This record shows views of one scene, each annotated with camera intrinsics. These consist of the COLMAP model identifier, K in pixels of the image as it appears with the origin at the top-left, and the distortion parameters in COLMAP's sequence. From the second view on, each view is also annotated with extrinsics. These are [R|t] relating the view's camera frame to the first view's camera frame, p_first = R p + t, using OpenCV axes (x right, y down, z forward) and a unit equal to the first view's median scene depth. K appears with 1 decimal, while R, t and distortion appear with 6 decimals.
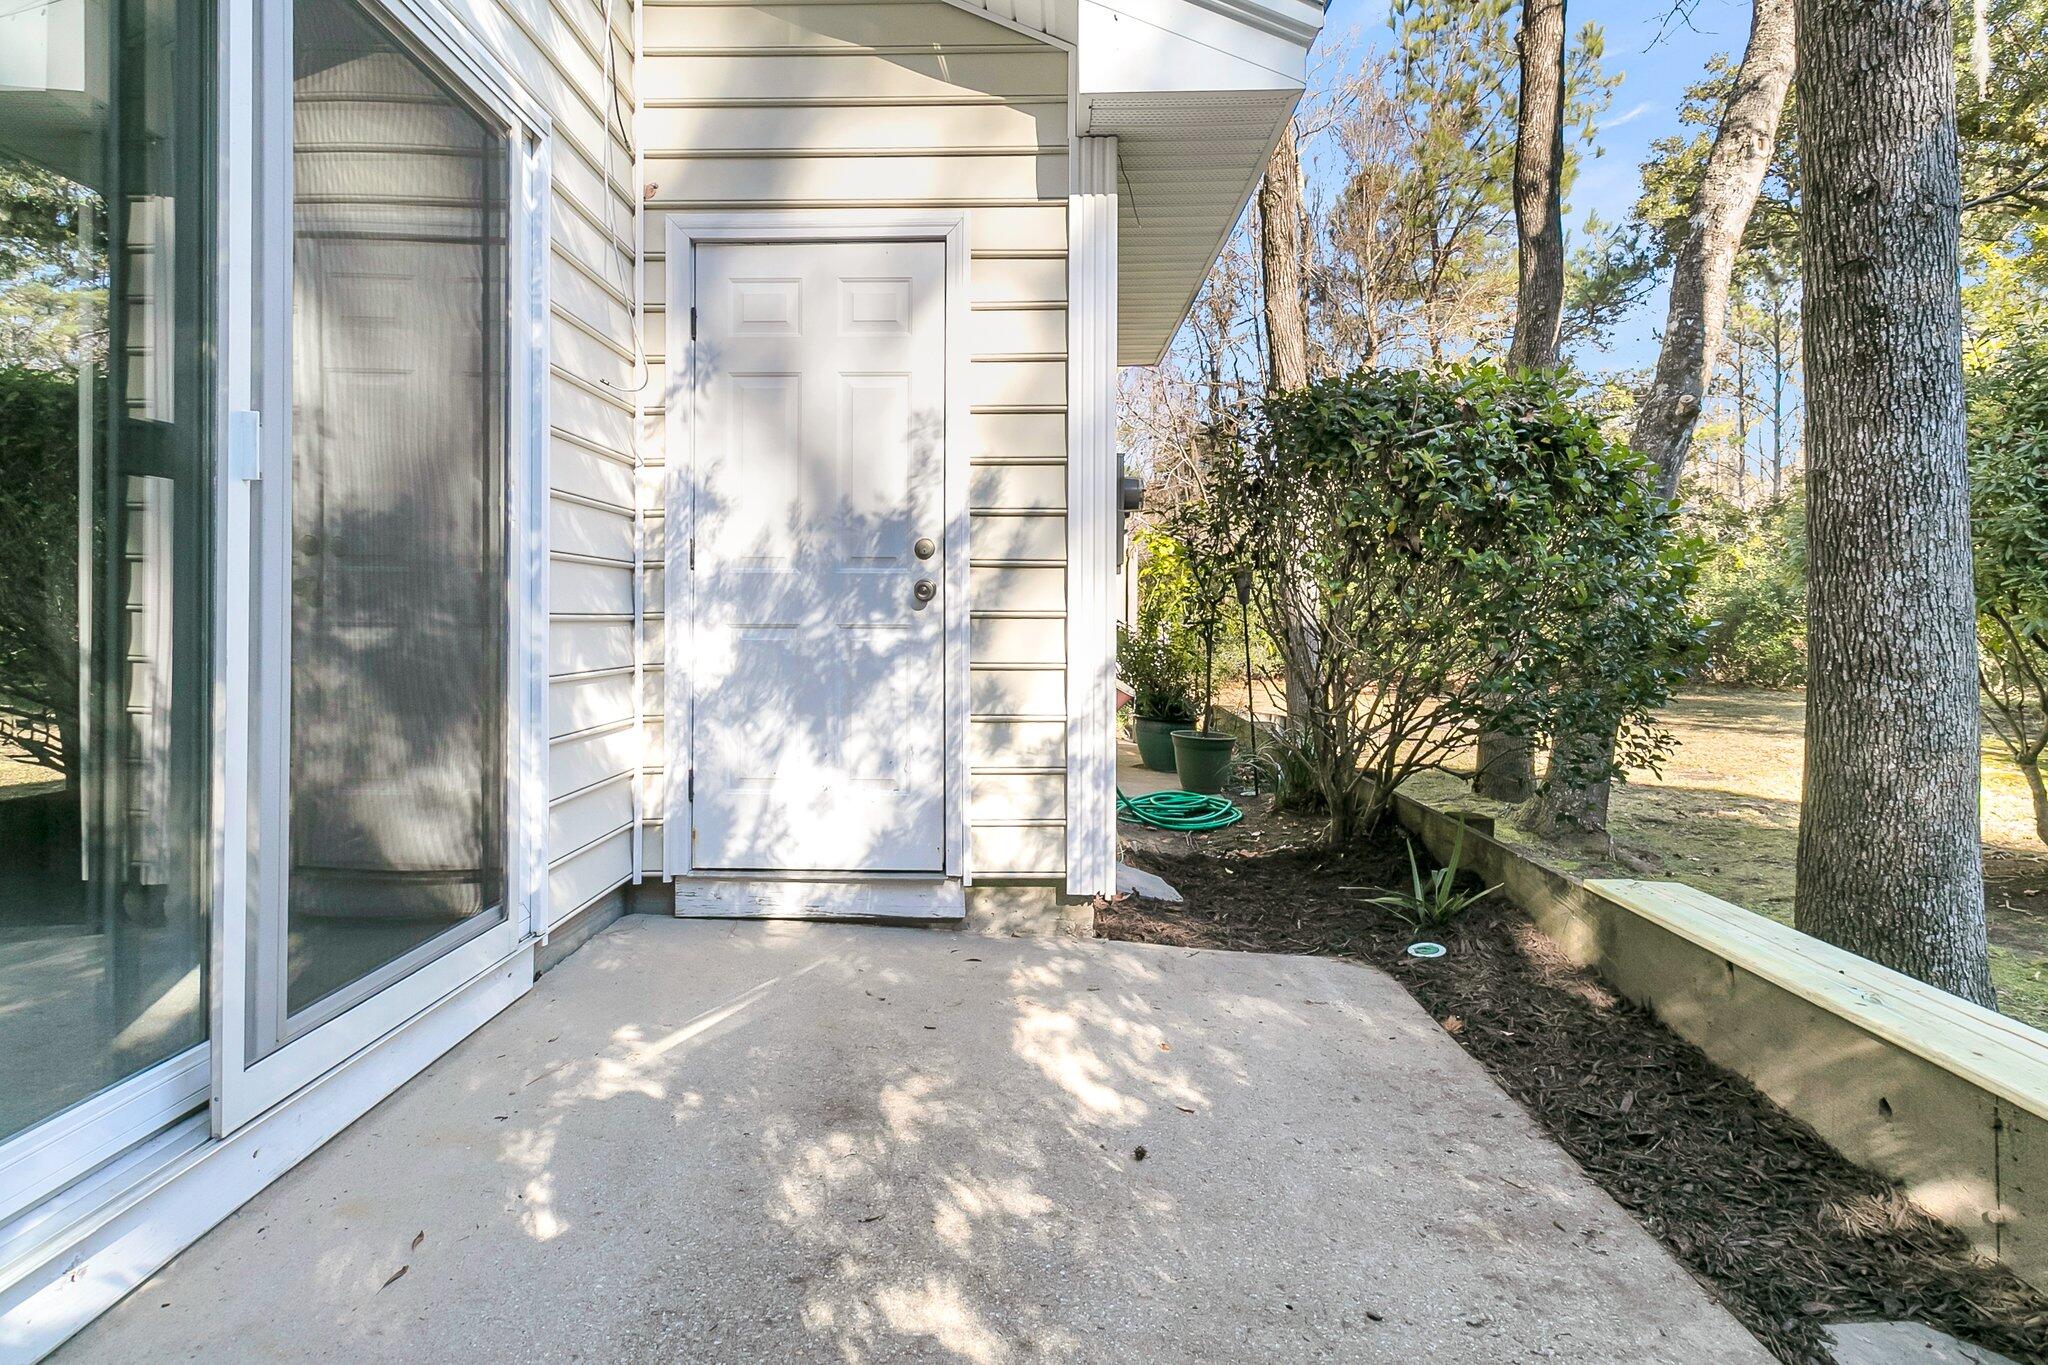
lens RADIAL K [[1017.3, 0, 1028.1], [0, 1017.3, 612.6], [0, 0, 1]] dist [-0.000718, -0.000718]
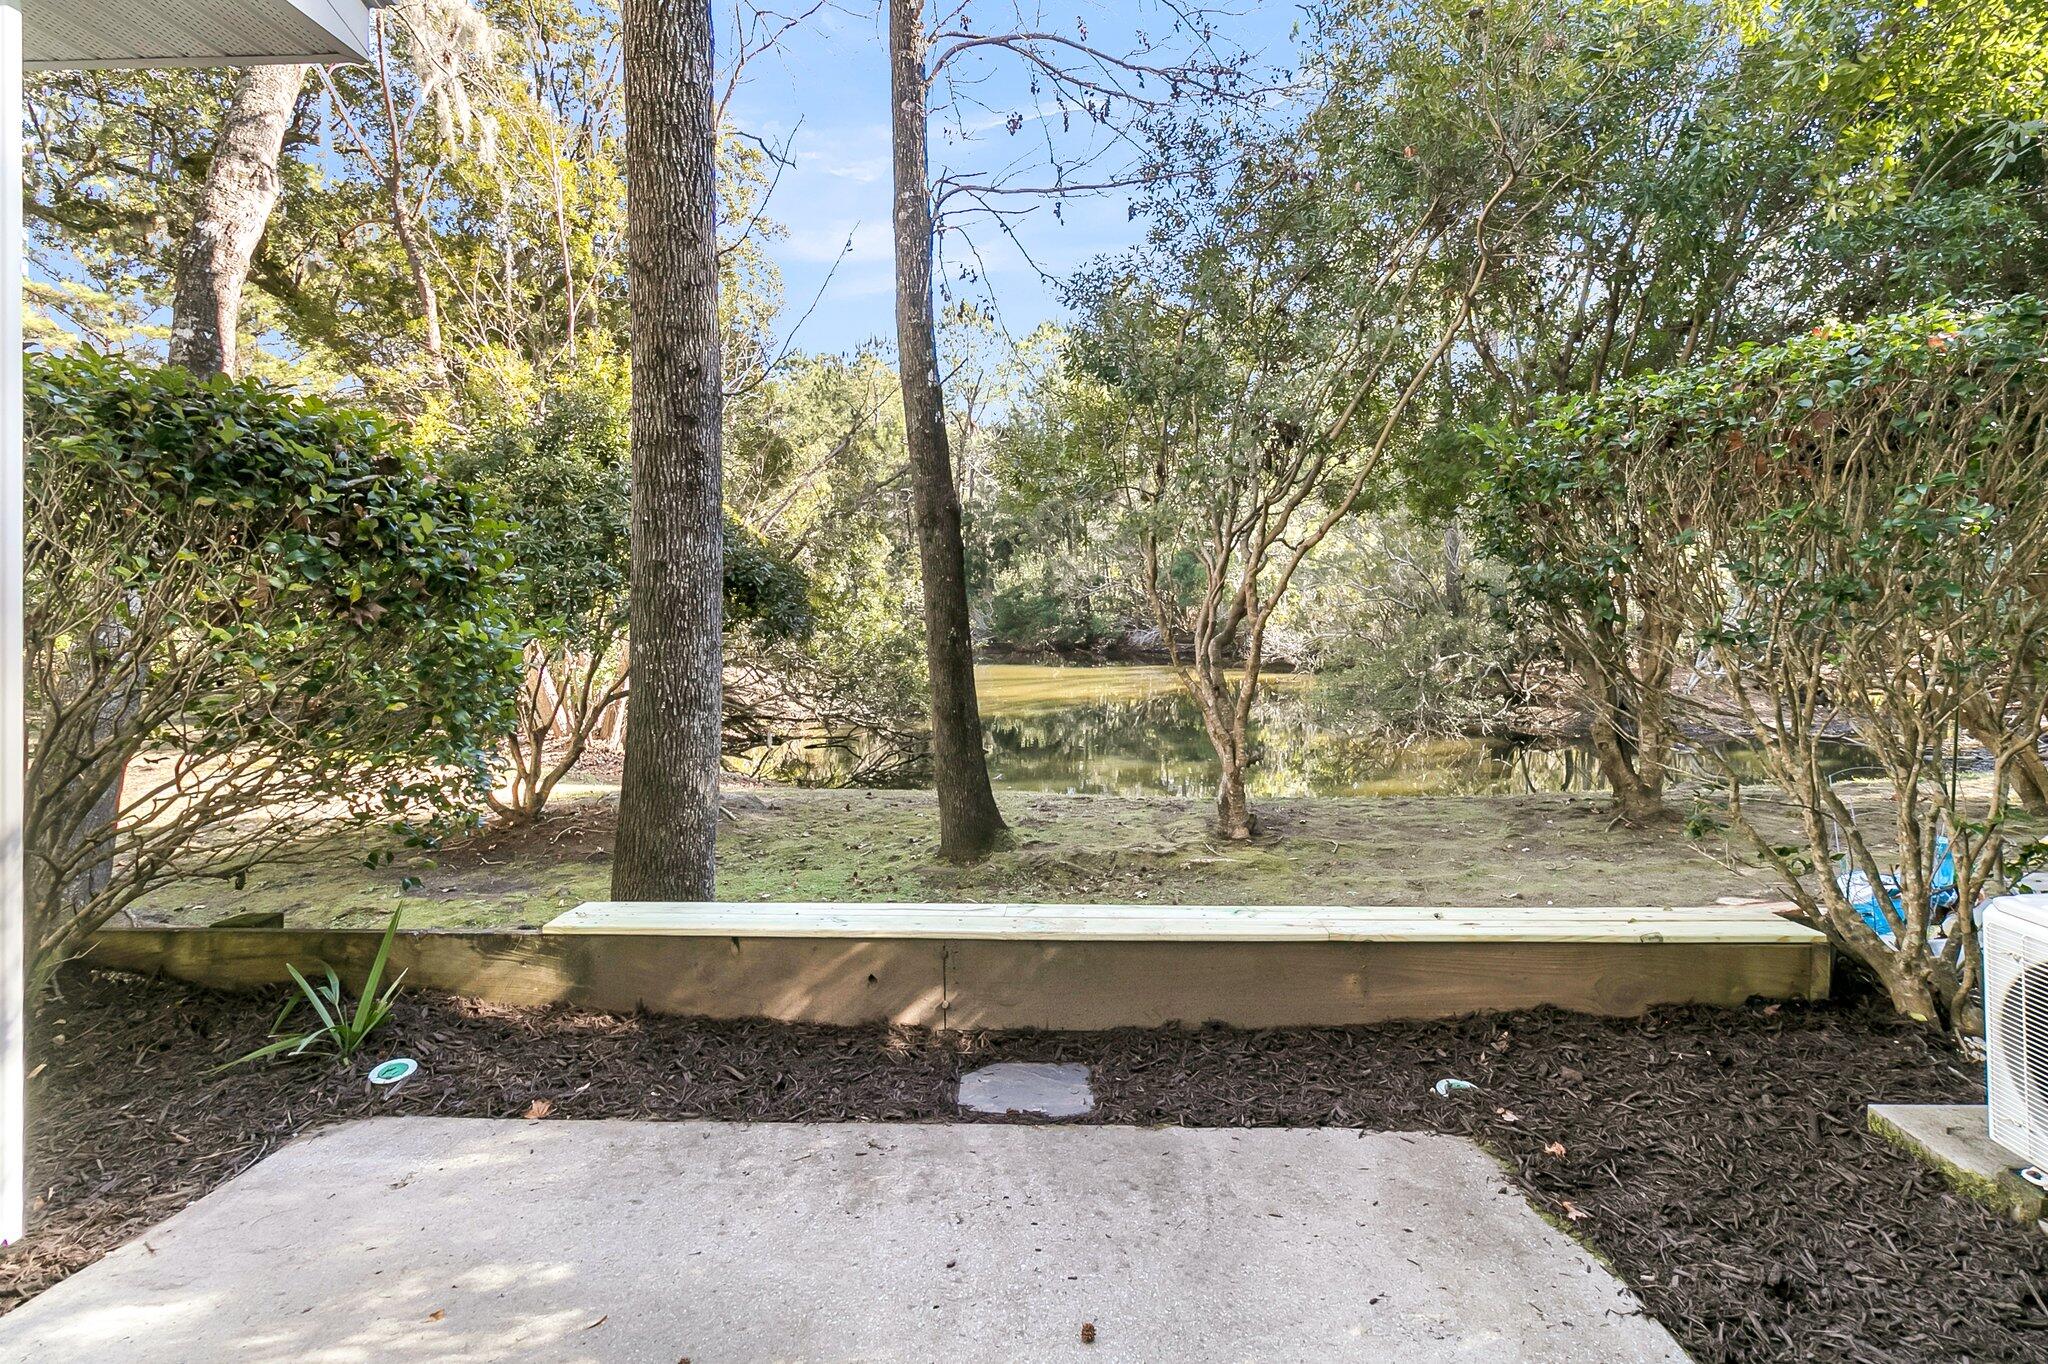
lens RADIAL K [[969.0, 0, 1037.4], [0, 969.0, 589.2], [0, 0, 1]] dist [0.003433, 0.001320]
pose [[0.030117, 0.015866, 0.999420, -0.440118], [0.000246, 0.999874, -0.015881, -0.073588], [-0.999546, 0.000724, 0.030109, 0.411052]]
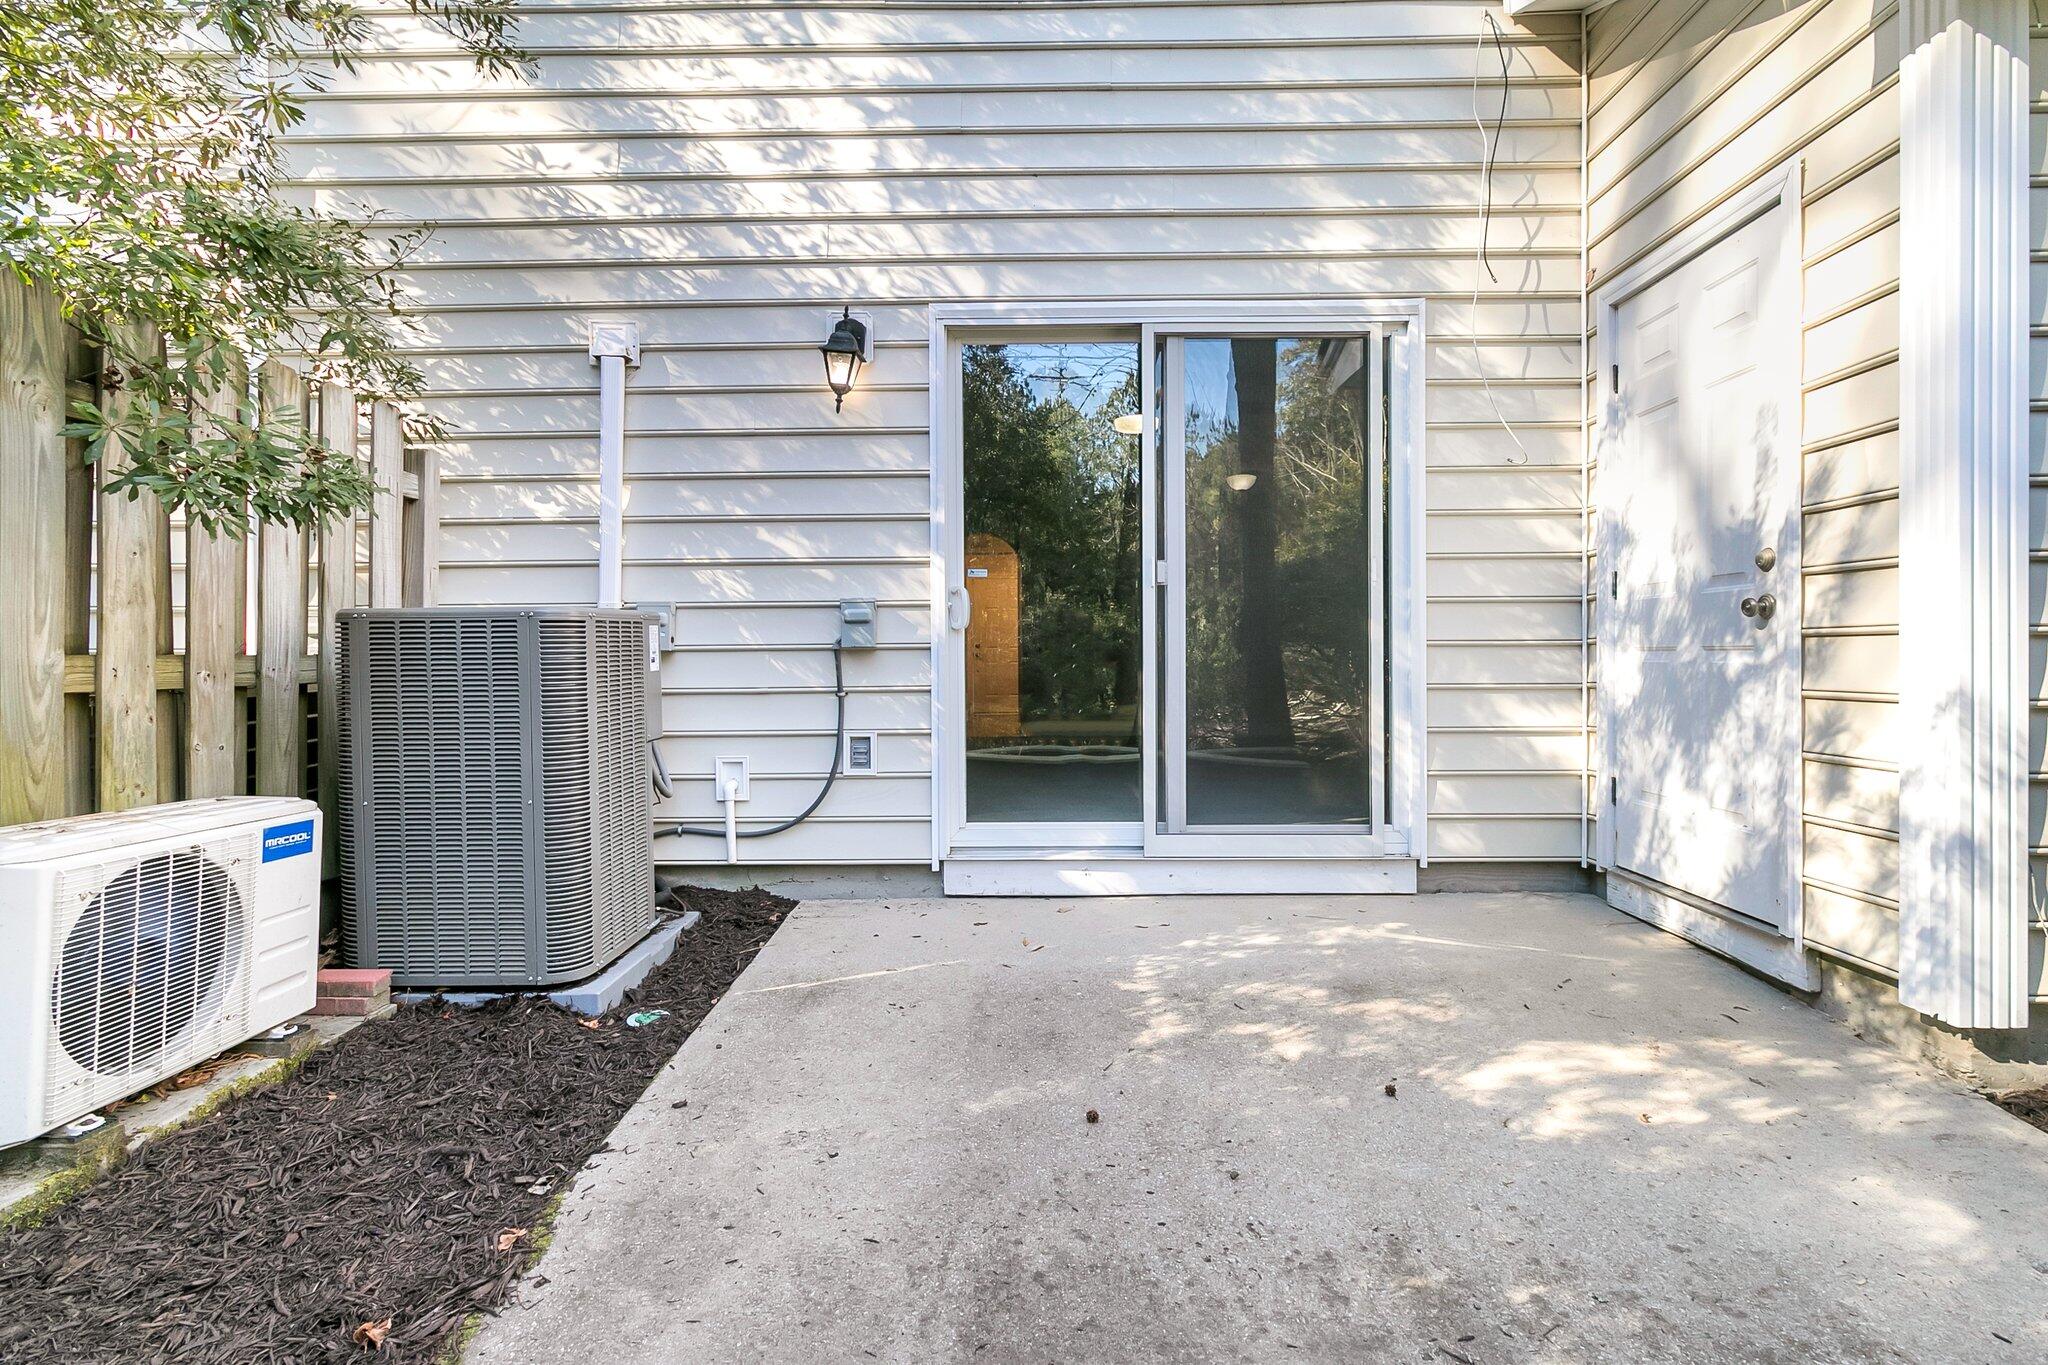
lens RADIAL K [[969.0, 0, 1030.1], [0, 969.0, 678.2], [0, 0, 1]] dist [0.003433, 0.001320]
pose [[-0.009701, 0.019550, -0.999762, 0.752704], [0.009396, 0.999767, 0.019458, 0.017352], [0.999909, -0.009205, -0.009883, 0.366477]]
